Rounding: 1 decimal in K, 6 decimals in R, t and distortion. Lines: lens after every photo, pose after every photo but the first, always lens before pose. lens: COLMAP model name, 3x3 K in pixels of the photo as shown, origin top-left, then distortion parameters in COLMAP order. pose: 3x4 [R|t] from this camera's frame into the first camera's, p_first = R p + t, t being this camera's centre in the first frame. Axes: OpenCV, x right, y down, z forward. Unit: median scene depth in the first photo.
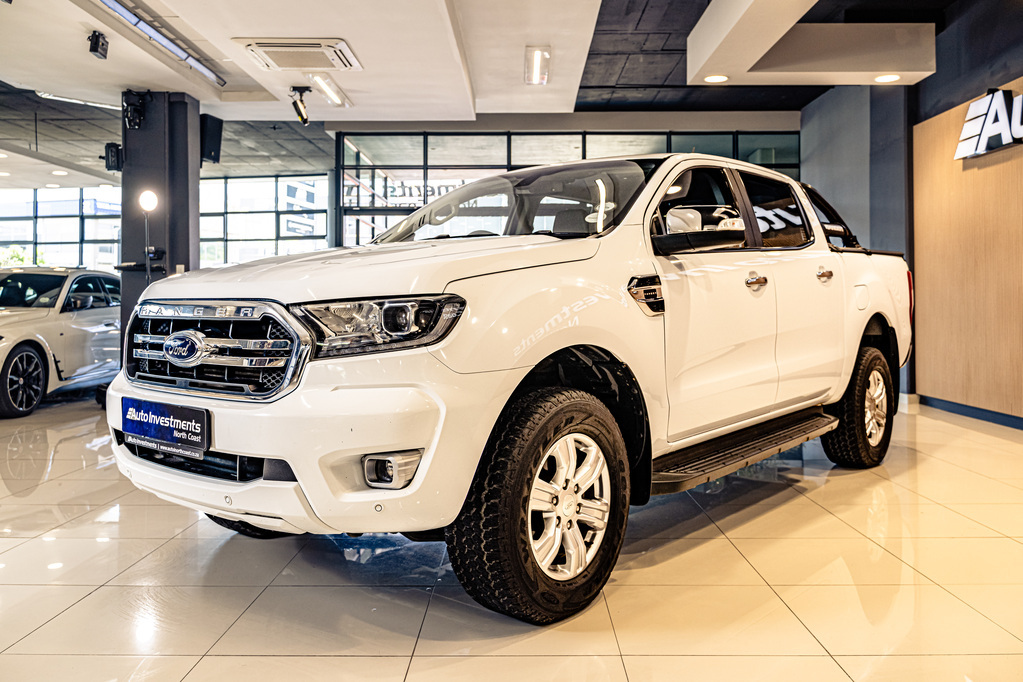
lens RADIAL K [[803.6, 0, 502.2], [0, 803.6, 291.1], [0, 0, 1]] dist [0.002498, -0.010327]
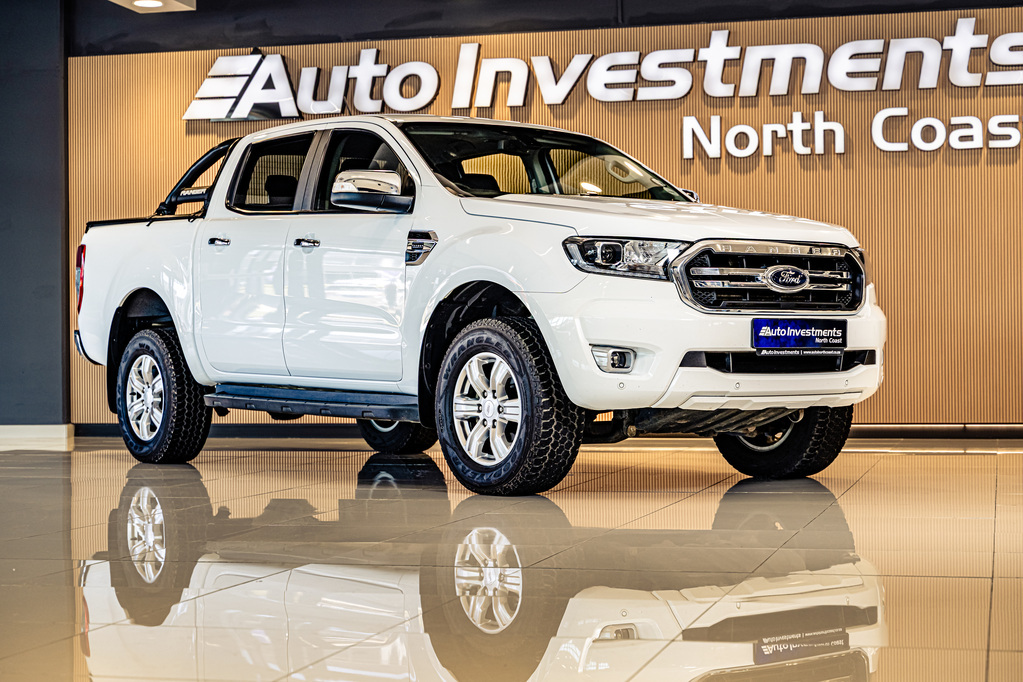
lens RADIAL K [[1901.3, 0, 517.1], [0, 1901.3, 299.4], [0, 0, 1]] dist [-0.021882, 0.000000]
pose [[0.223141, 0.030339, 0.974314, -3.482476], [-0.005141, 0.999538, -0.029947, 0.200059], [-0.974773, 0.001674, 0.223194, 0.756687]]
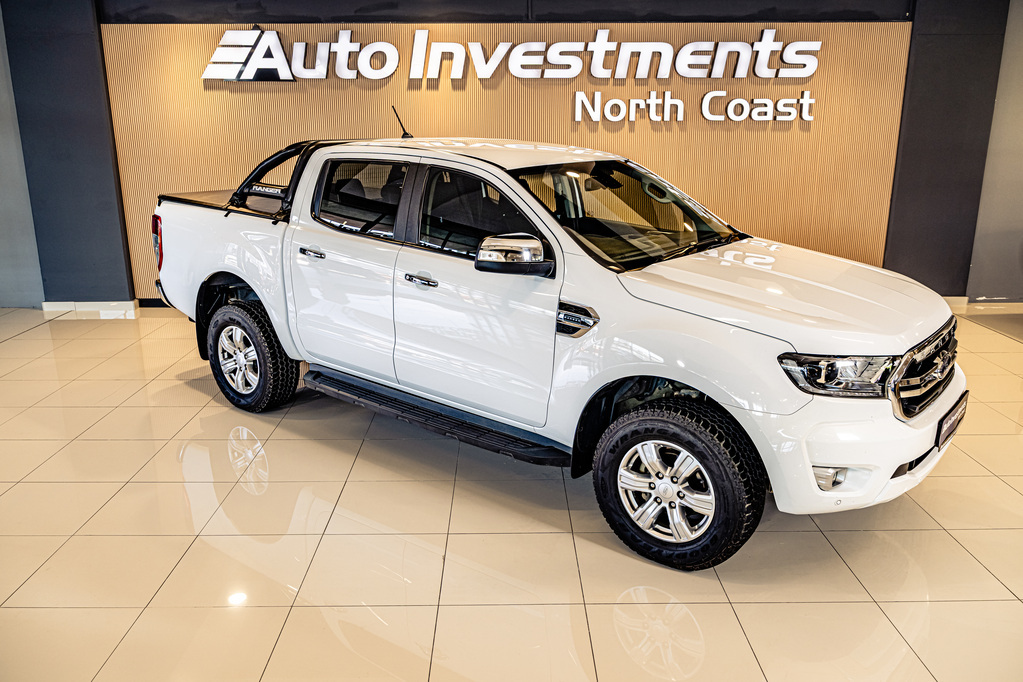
lens RADIAL K [[803.6, 0, 517.3], [0, 803.6, 340.2], [0, 0, 1]] dist [0.002498, -0.010327]
pose [[-0.038379, -0.262981, 0.964037, -1.708836], [-0.011185, 0.964801, 0.262744, -0.328977], [-0.999201, -0.000699, -0.039969, 1.812337]]
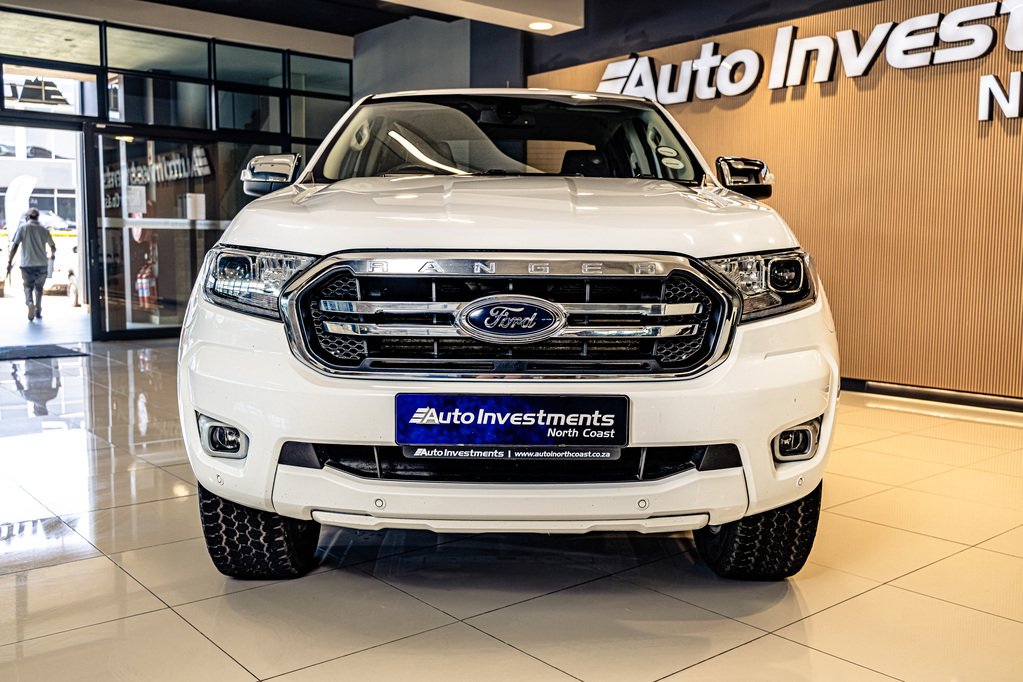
lens RADIAL K [[944.7, 0, 501.4], [0, 944.7, 346.3], [0, 0, 1]] dist [-0.019545, 0.000000]
pose [[0.762165, -0.057265, 0.644845, -0.965284], [-0.016205, 0.994080, 0.107431, 0.005635], [-0.647180, -0.092329, 0.756725, 0.368113]]
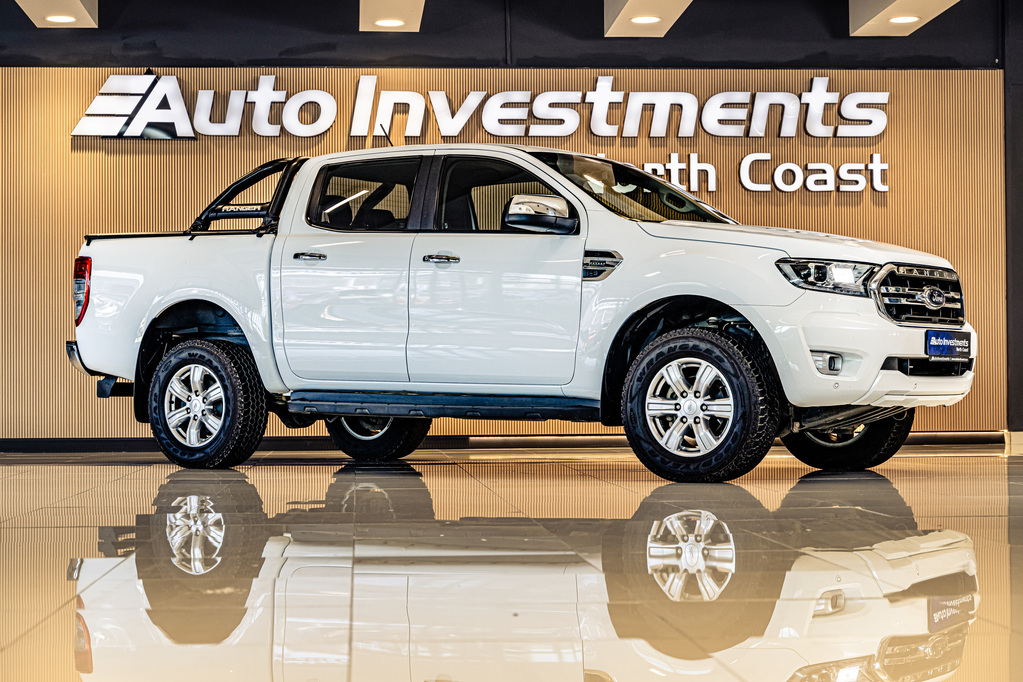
lens RADIAL K [[1901.3, 0, 486.8], [0, 1901.3, 362.8], [0, 0, 1]] dist [-0.021882, 0.000000]
pose [[-0.087556, 0.015844, 0.996034, -3.951934], [-0.006715, 0.999841, -0.016495, 0.264174], [-0.996137, -0.008132, -0.087436, 2.189387]]
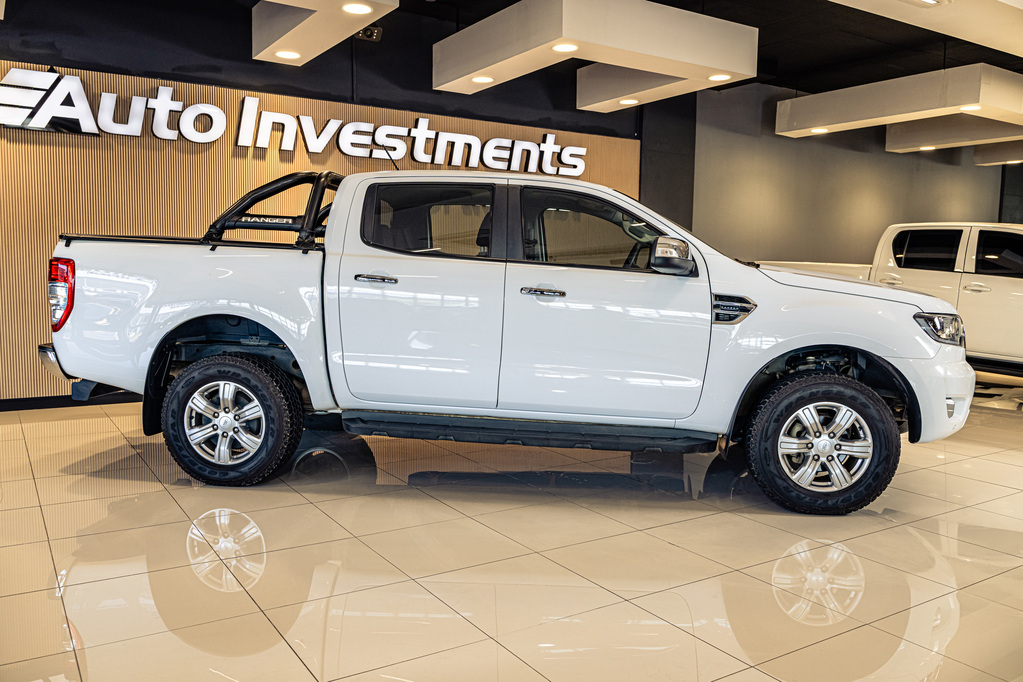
lens RADIAL K [[803.6, 0, 507.8], [0, 803.6, 332.0], [0, 0, 1]] dist [0.002498, -0.010327]
pose [[-0.560619, -0.074880, 0.824682, -1.412245], [-0.025311, 0.996987, 0.073319, -0.049436], [-0.827687, 0.020230, -0.560825, 2.941178]]
